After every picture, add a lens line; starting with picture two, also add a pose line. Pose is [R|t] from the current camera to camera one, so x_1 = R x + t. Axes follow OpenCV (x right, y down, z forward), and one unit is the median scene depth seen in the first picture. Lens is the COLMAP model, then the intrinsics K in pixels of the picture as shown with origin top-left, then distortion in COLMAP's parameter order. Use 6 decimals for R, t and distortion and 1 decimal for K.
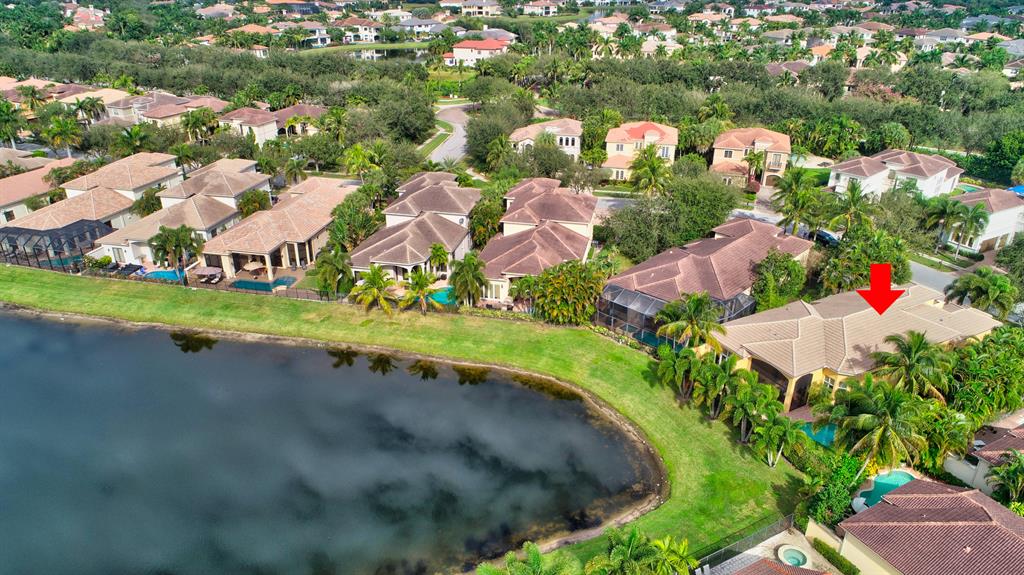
lens RADIAL K [[697.2, 0, 511.9], [0, 697.2, 292.7], [0, 0, 1]] dist [-0.003607, 0.005498]
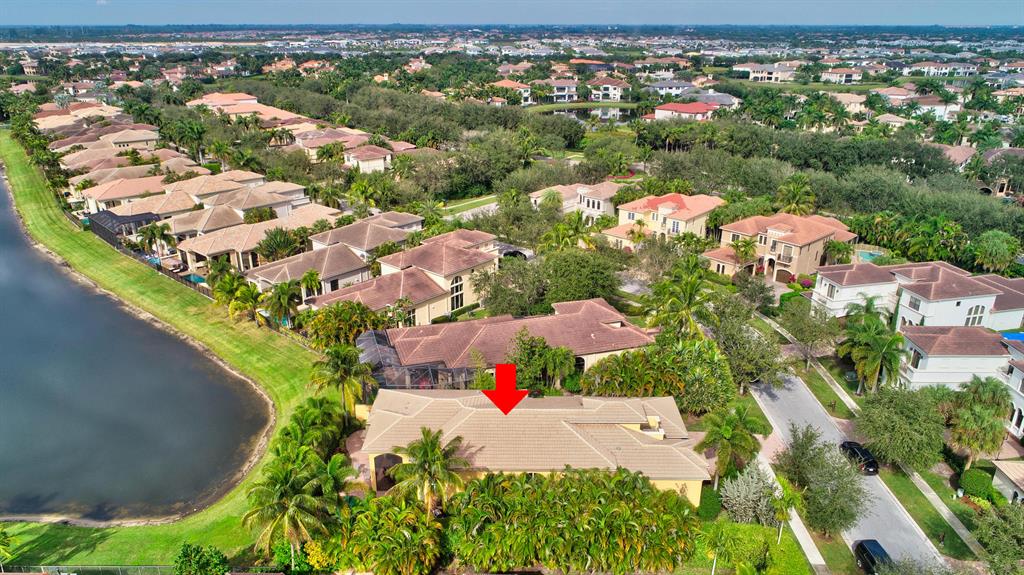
lens RADIAL K [[697.2, 0, 513.4], [0, 697.2, 286.7], [0, 0, 1]] dist [-0.003607, 0.005498]
pose [[0.874797, 0.171474, -0.453129, 0.198500], [-0.210170, 0.977001, -0.036028, -0.021049], [0.436530, 0.126752, 0.890716, 0.046792]]
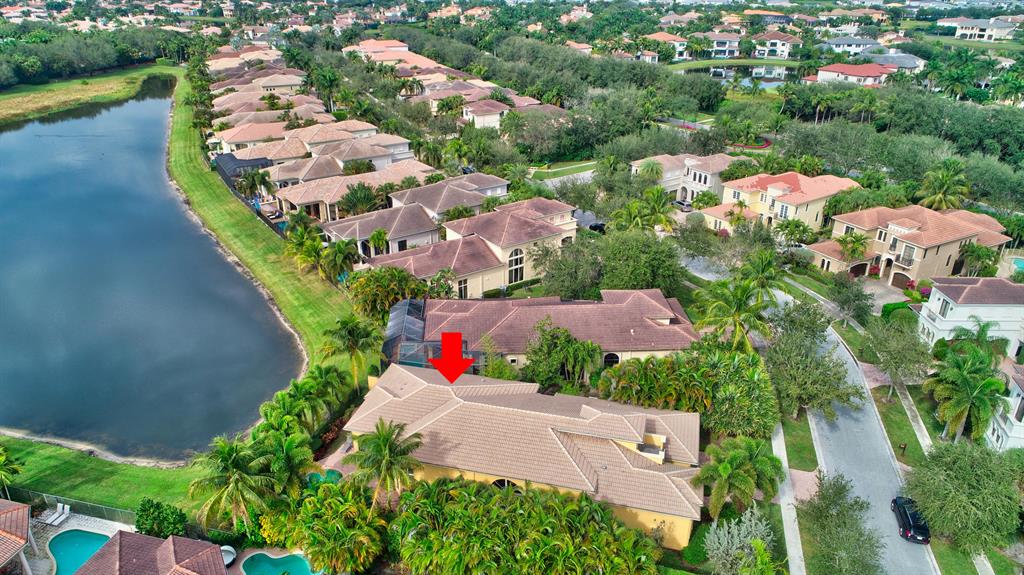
lens RADIAL K [[697.2, 0, 511.3], [0, 697.2, 287.8], [0, 0, 1]] dist [-0.003607, 0.005498]
pose [[0.730362, 0.285816, -0.620387, 0.222138], [-0.296898, 0.950798, 0.088510, -0.041338], [0.615161, 0.119547, 0.779286, 0.081211]]
